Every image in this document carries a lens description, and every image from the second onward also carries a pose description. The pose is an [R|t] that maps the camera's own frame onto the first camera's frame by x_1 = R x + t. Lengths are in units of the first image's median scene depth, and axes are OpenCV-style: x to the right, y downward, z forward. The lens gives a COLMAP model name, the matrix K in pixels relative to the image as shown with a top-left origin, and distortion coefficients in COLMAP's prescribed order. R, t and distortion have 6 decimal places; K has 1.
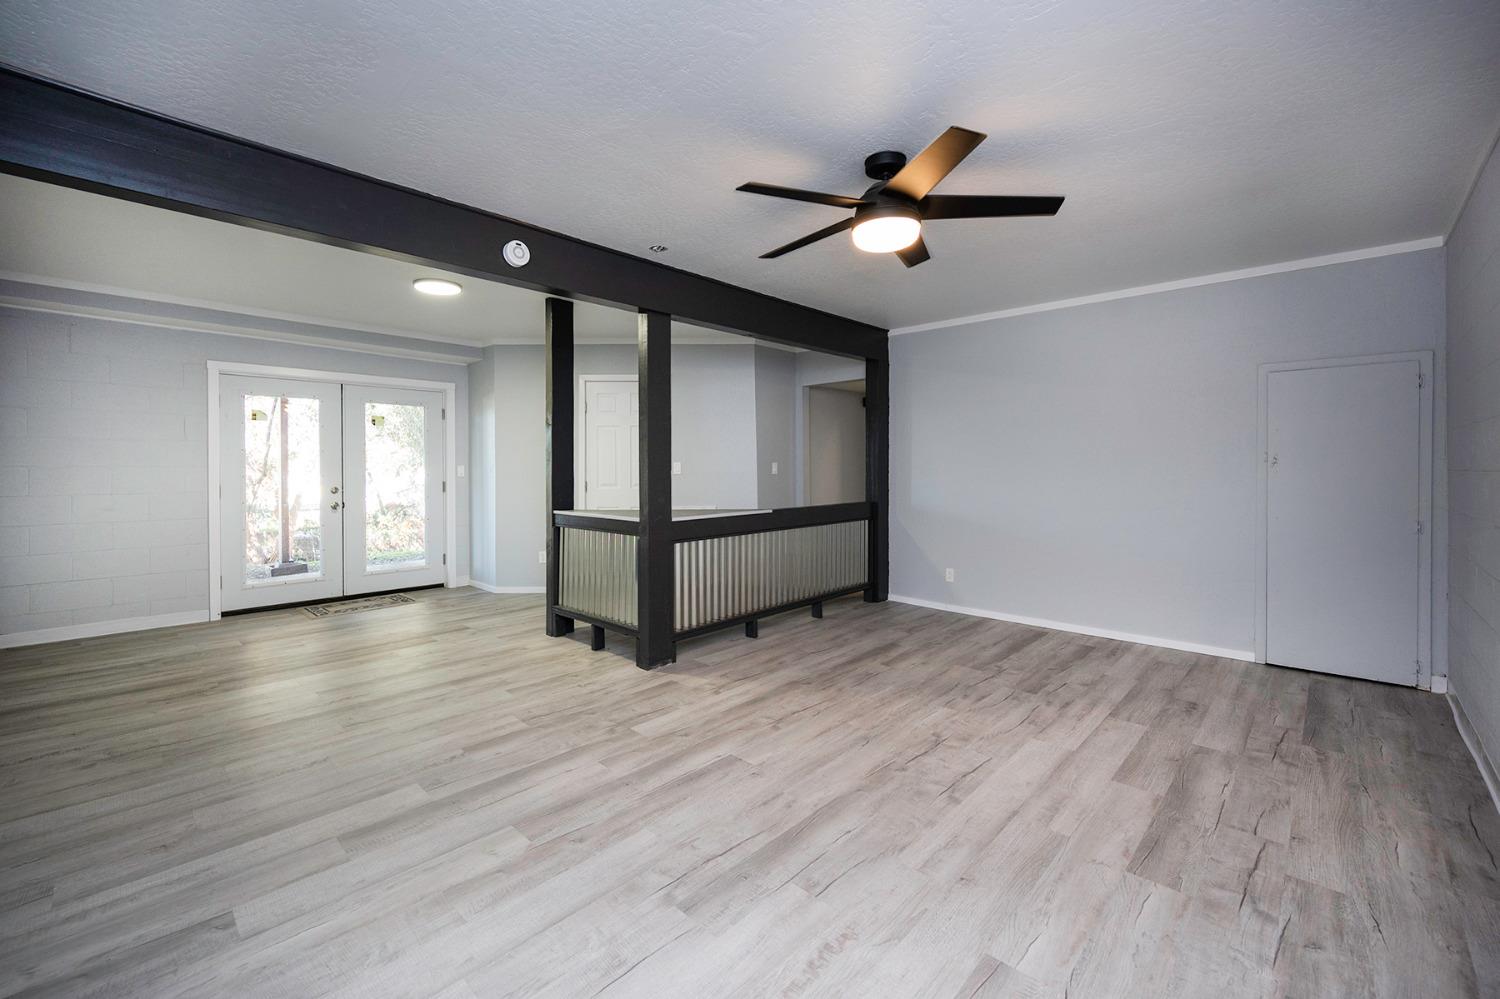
lens RADIAL K [[612.2, 0, 741.8], [0, 612.2, 470.3], [0, 0, 1]] dist [0.000954, 0.000005]
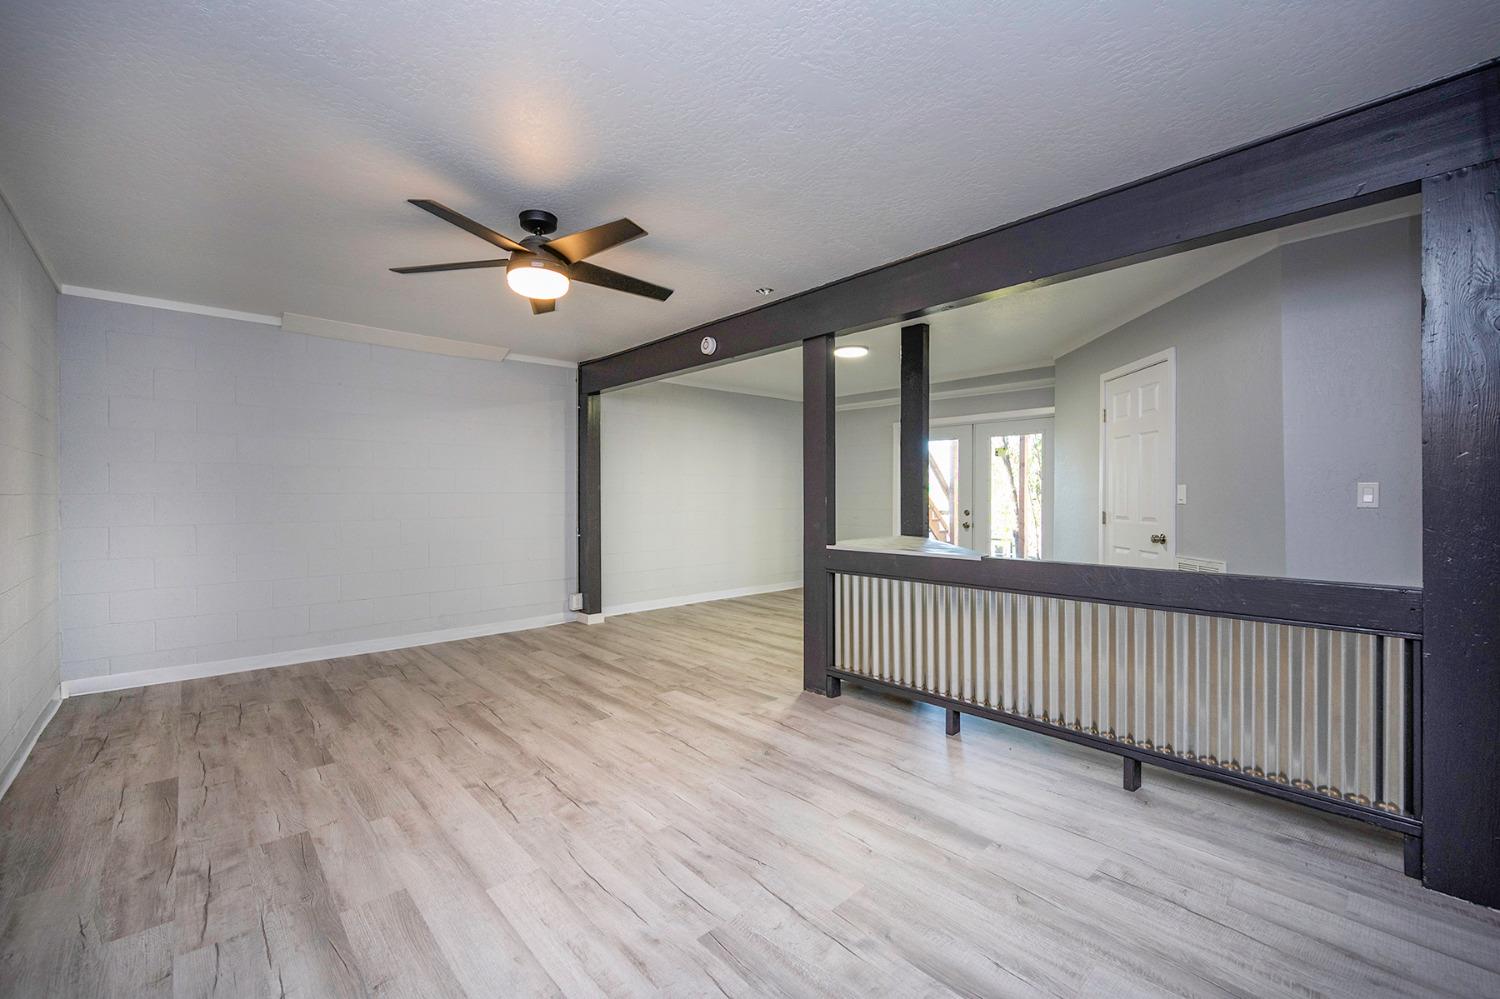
lens RADIAL K [[611.6, 0, 738.8], [0, 611.6, 496.0], [0, 0, 1]] dist [0.001435, -0.000044]
pose [[-0.065083, 0.001374, -0.997879, 1.147224], [-0.006236, 0.999979, 0.001784, -0.000221], [0.997860, 0.006339, -0.065073, 1.246400]]
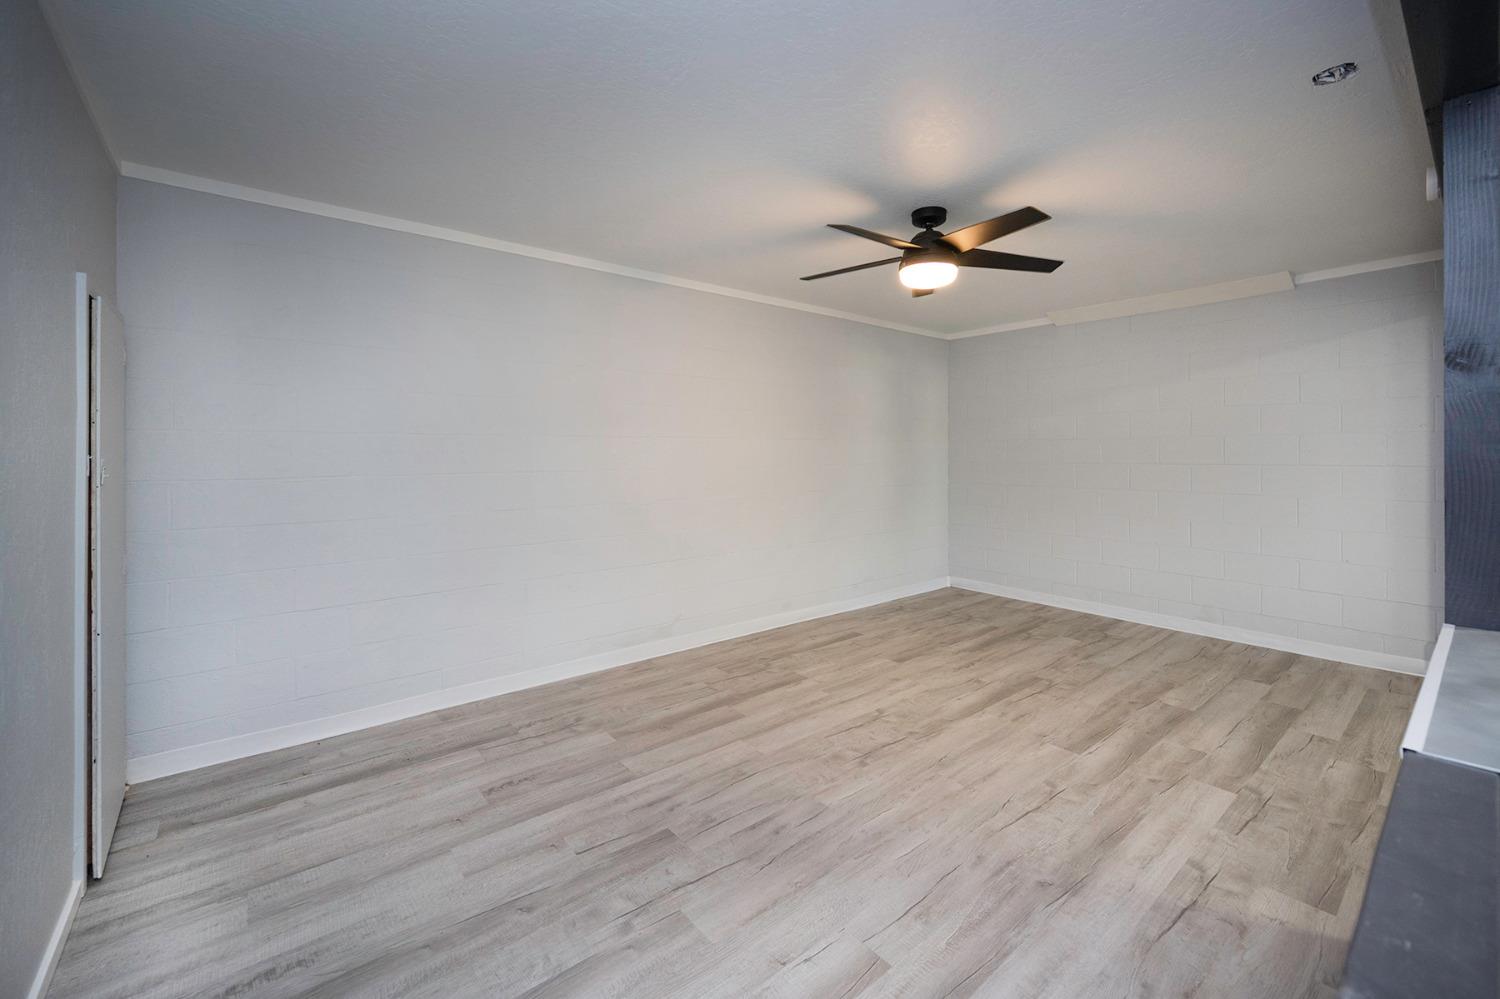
lens RADIAL K [[625.1, 0, 777.5], [0, 625.1, 451.1], [0, 0, 1]] dist [0.000796, 0.000133]
pose [[-0.995456, 0.001423, 0.095215, 0.352164], [0.002110, 0.999972, 0.007111, -0.042095], [-0.095202, 0.007280, -0.995431, 1.921911]]
